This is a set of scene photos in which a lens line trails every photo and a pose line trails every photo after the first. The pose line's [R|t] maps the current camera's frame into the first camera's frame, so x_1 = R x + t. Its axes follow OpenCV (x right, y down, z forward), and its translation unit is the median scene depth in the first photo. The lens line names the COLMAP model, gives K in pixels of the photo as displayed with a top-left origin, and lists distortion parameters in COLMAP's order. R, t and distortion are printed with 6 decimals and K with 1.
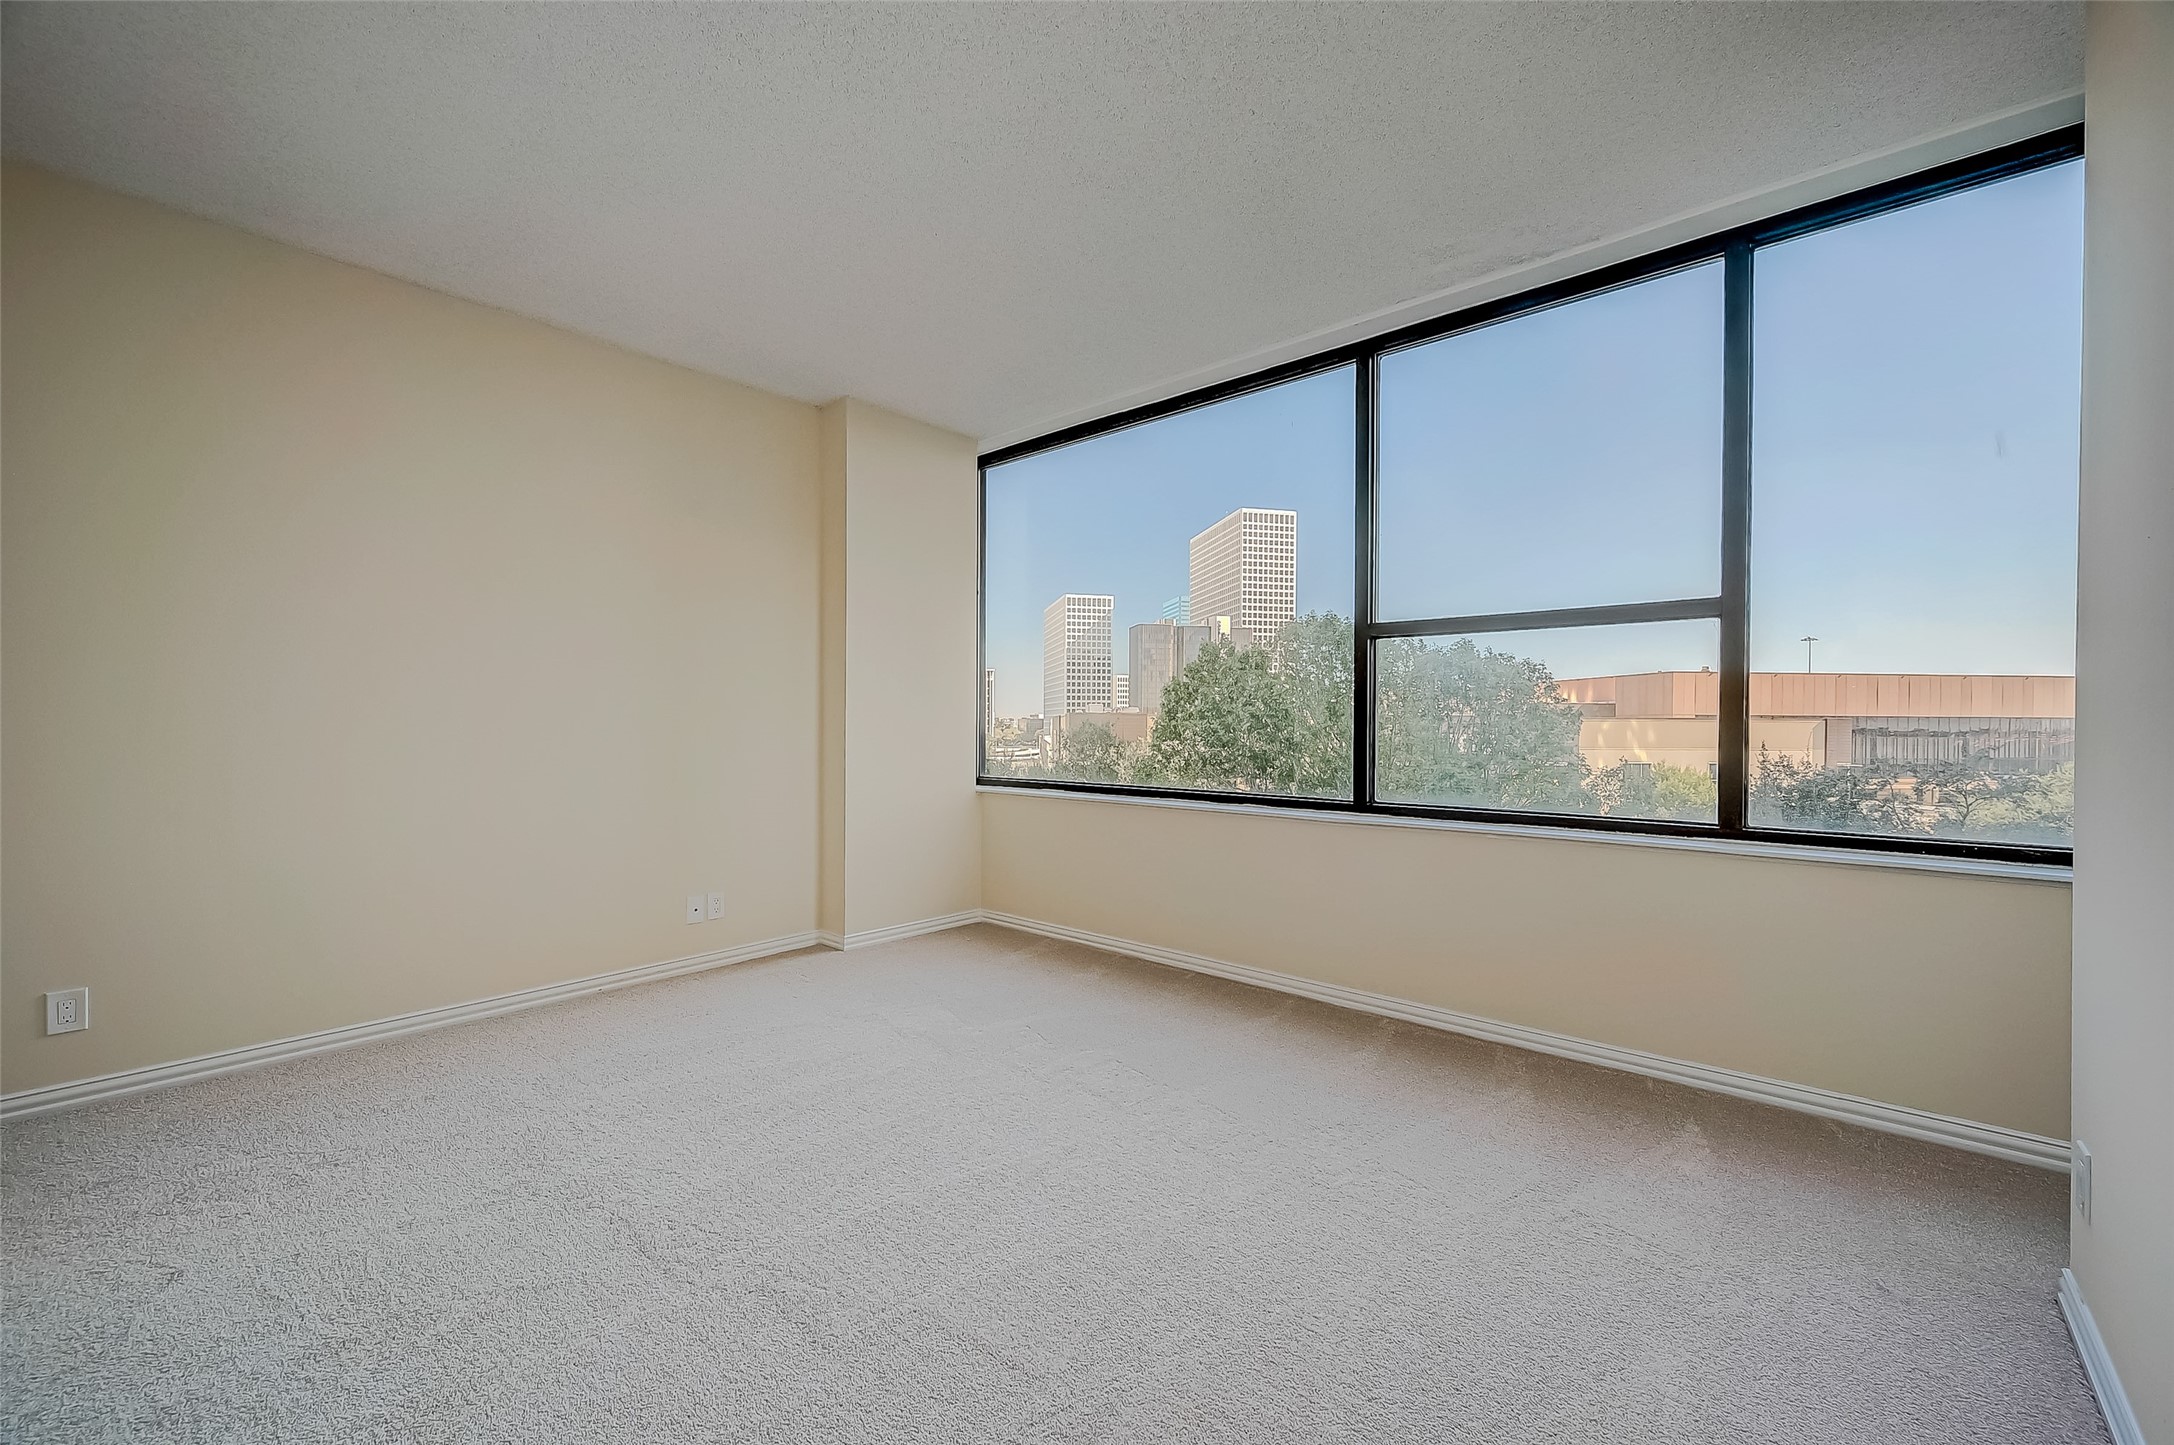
lens RADIAL K [[857.3, 0, 1083.8], [0, 857.3, 731.6], [0, 0, 1]] dist [0.001215, 0.000461]
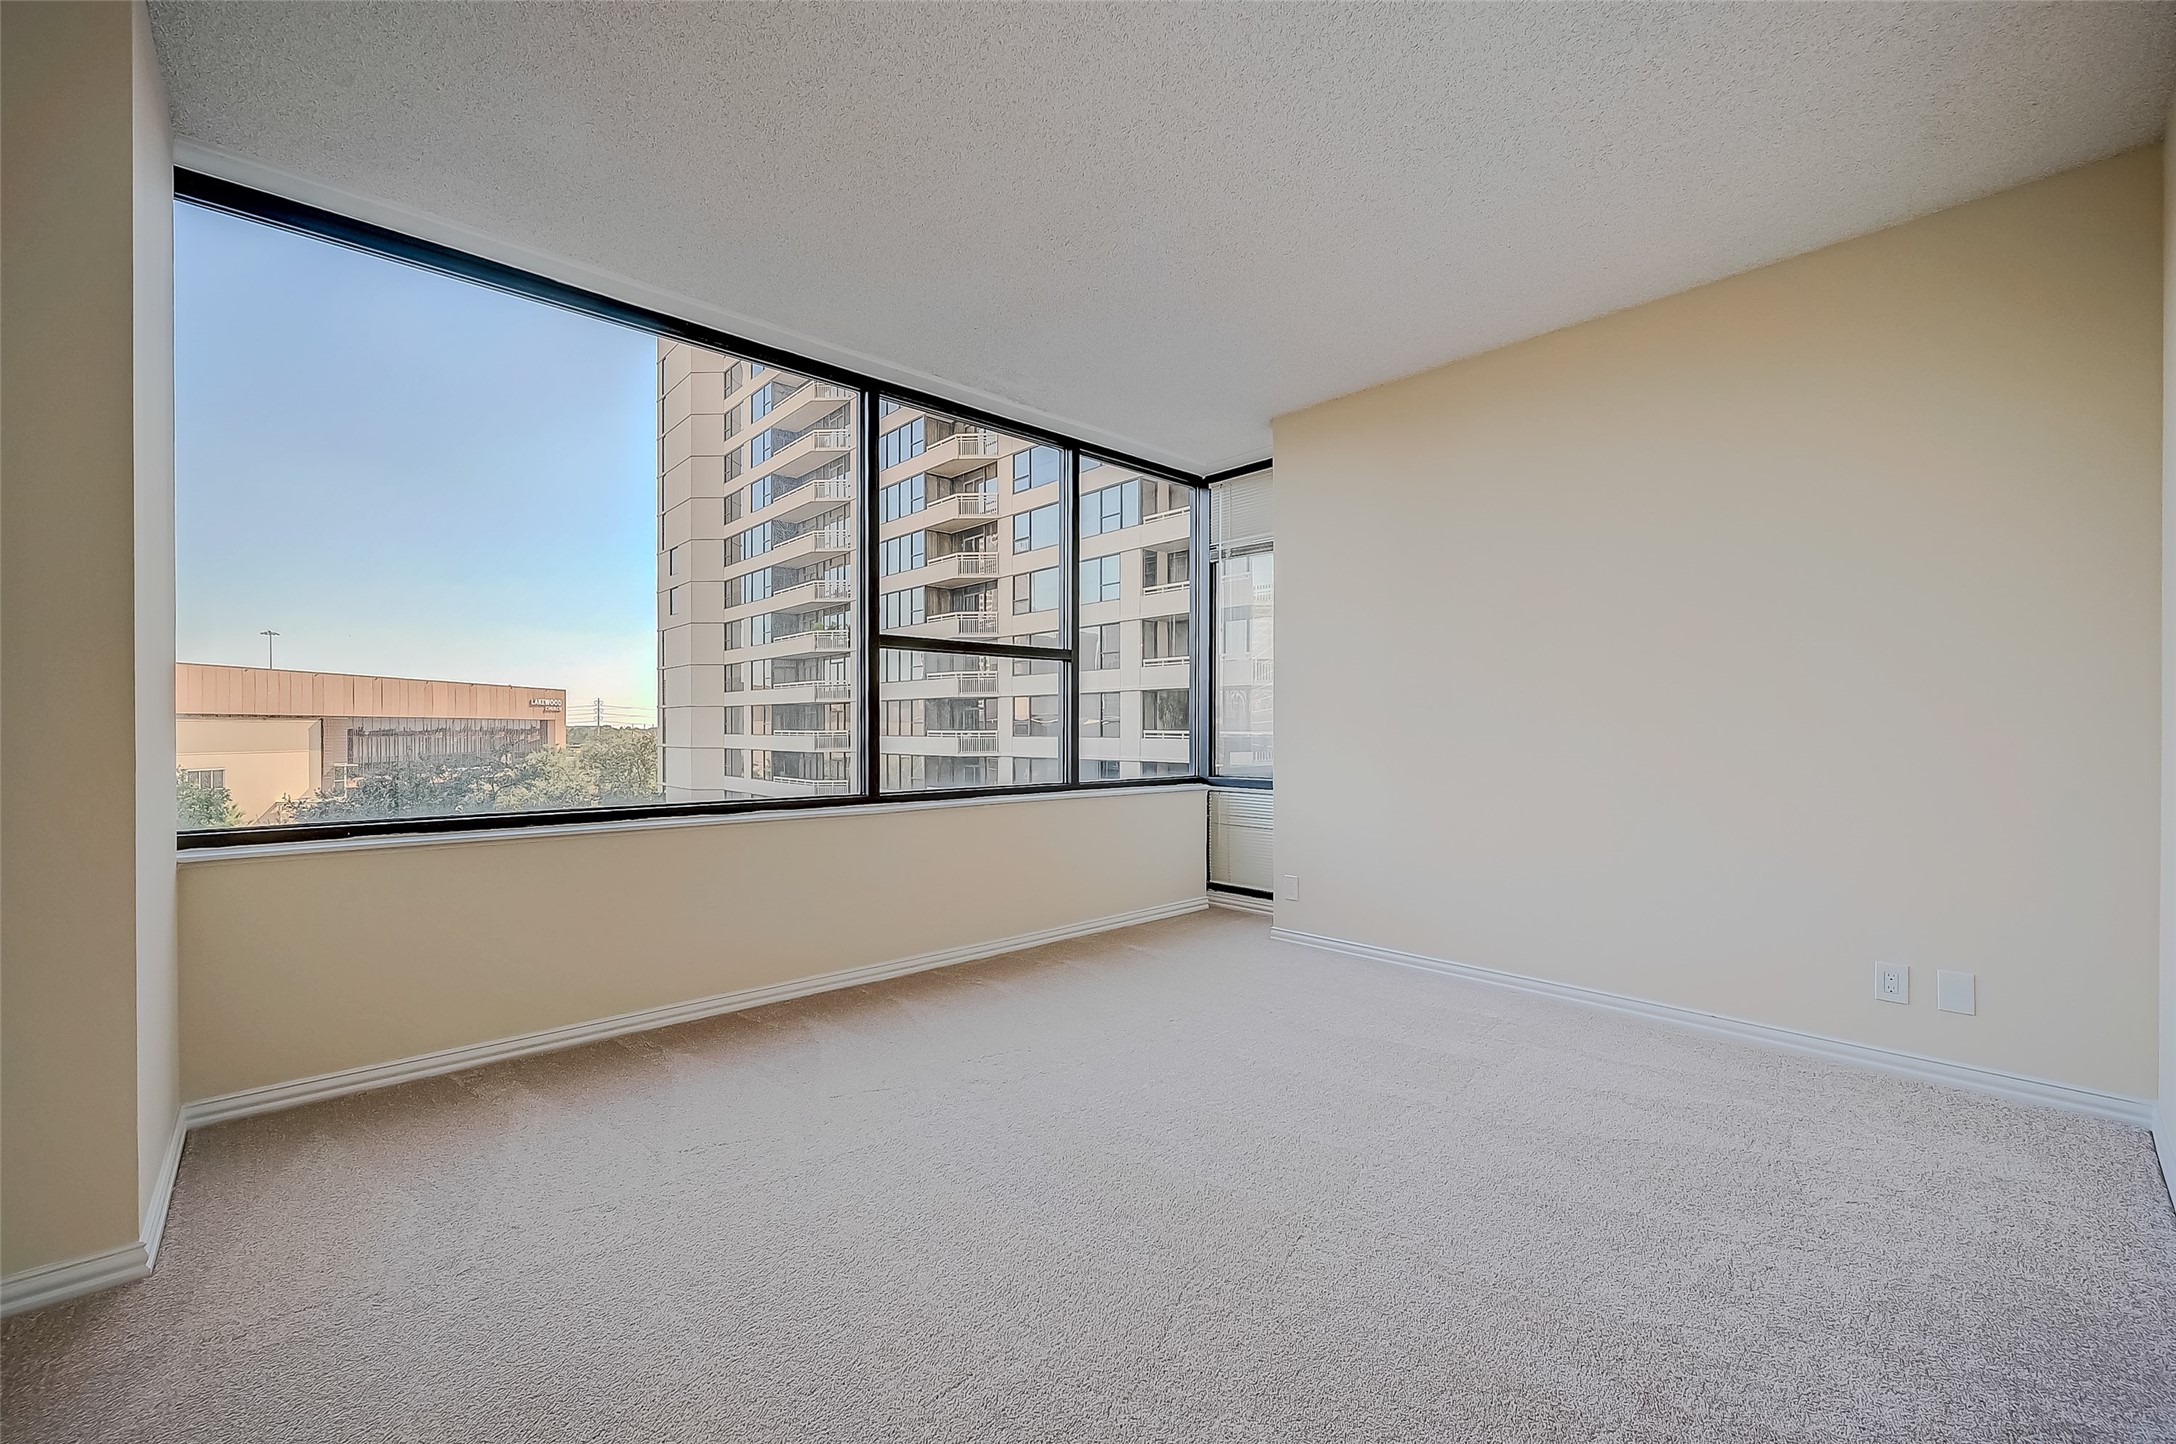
lens RADIAL K [[871.2, 0, 1095.3], [0, 871.2, 734.2], [0, 0, 1]] dist [-0.002680, -0.000401]
pose [[0.112404, -0.011260, 0.993599, -0.757042], [0.008075, 0.999913, 0.010418, -0.005035], [-0.993630, 0.006852, 0.112485, 0.585293]]
